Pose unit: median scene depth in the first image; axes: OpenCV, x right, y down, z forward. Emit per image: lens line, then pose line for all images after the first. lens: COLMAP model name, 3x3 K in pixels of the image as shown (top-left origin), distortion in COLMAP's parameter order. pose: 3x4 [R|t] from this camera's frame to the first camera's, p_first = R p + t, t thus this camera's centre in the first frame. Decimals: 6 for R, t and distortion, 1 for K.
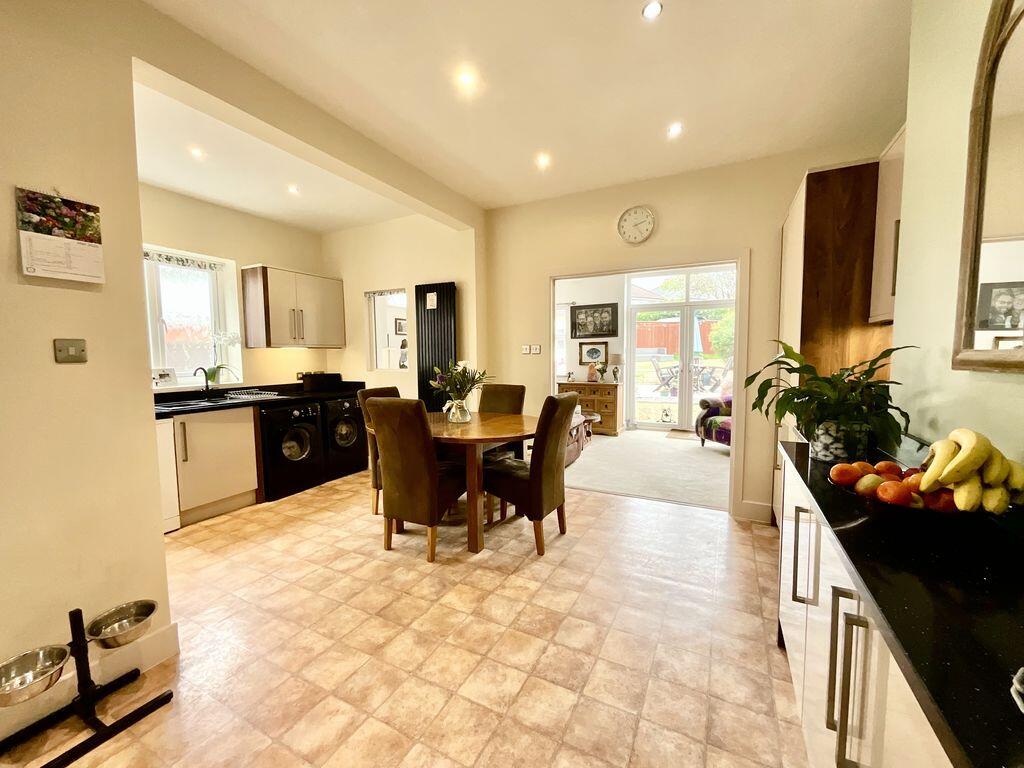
lens RADIAL K [[416.7, 0, 517.3], [0, 416.7, 383.6], [0, 0, 1]] dist [0.002424, -0.000596]
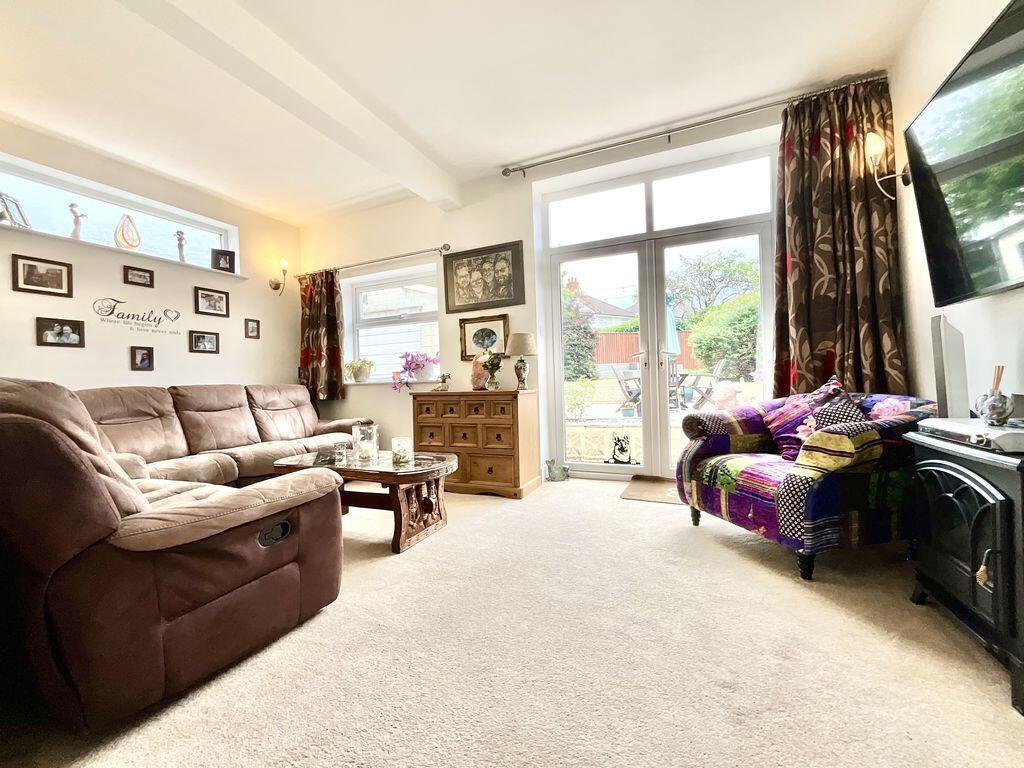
lens RADIAL K [[416.7, 0, 512.9], [0, 416.7, 382.8], [0, 0, 1]] dist [0.002424, -0.000596]
pose [[0.999131, -0.021893, 0.035477, 0.204992], [0.024215, 0.997498, -0.066418, 0.023035], [-0.033935, 0.067220, 0.997161, 0.476777]]
